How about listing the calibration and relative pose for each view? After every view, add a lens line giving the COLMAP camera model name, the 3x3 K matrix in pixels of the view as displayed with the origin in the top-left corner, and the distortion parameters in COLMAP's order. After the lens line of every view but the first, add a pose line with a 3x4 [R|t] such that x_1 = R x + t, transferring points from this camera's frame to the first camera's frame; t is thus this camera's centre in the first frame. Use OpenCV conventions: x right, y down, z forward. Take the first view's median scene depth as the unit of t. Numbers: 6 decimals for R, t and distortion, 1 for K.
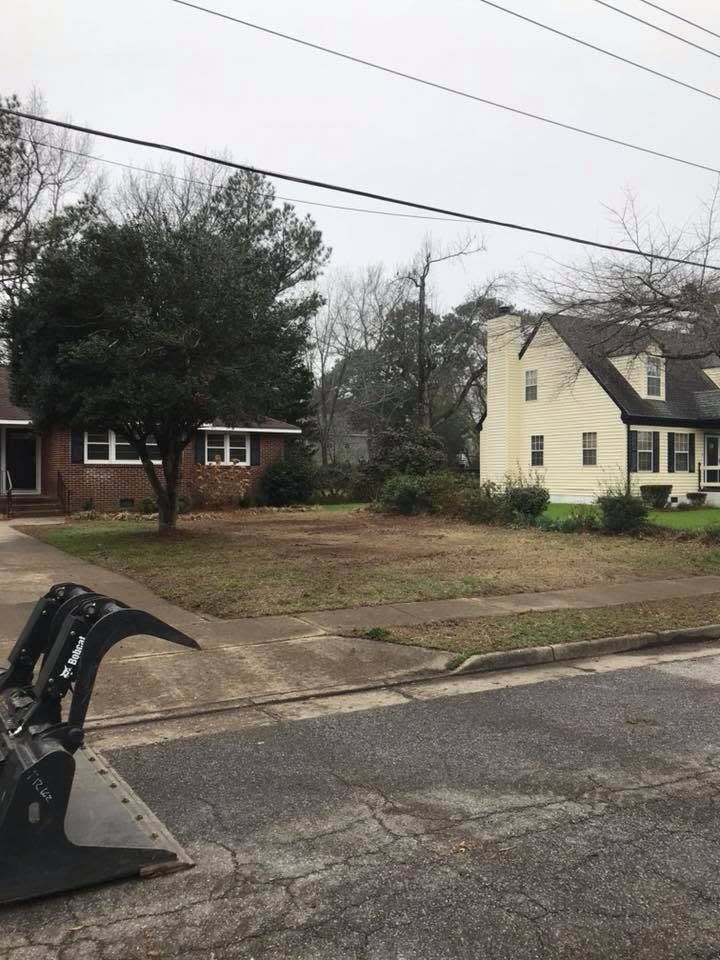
lens RADIAL K [[763.6, 0, 360.0], [0, 763.6, 480.0], [0, 0, 1]] dist [0.003540, -0.002820]
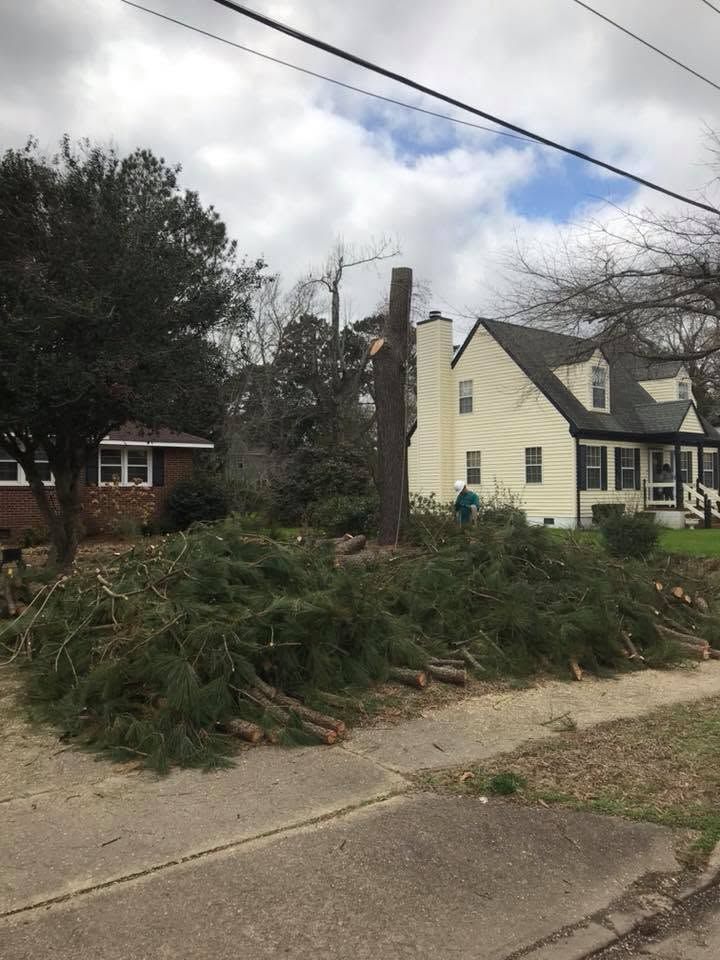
lens RADIAL K [[763.6, 0, 360.0], [0, 763.6, 480.0], [0, 0, 1]] dist [0.003540, -0.002820]
pose [[0.988319, -0.006683, 0.152252, -0.045778], [0.010719, 0.999612, -0.025701, -0.001751], [-0.152021, 0.027032, 0.988008, 0.126501]]
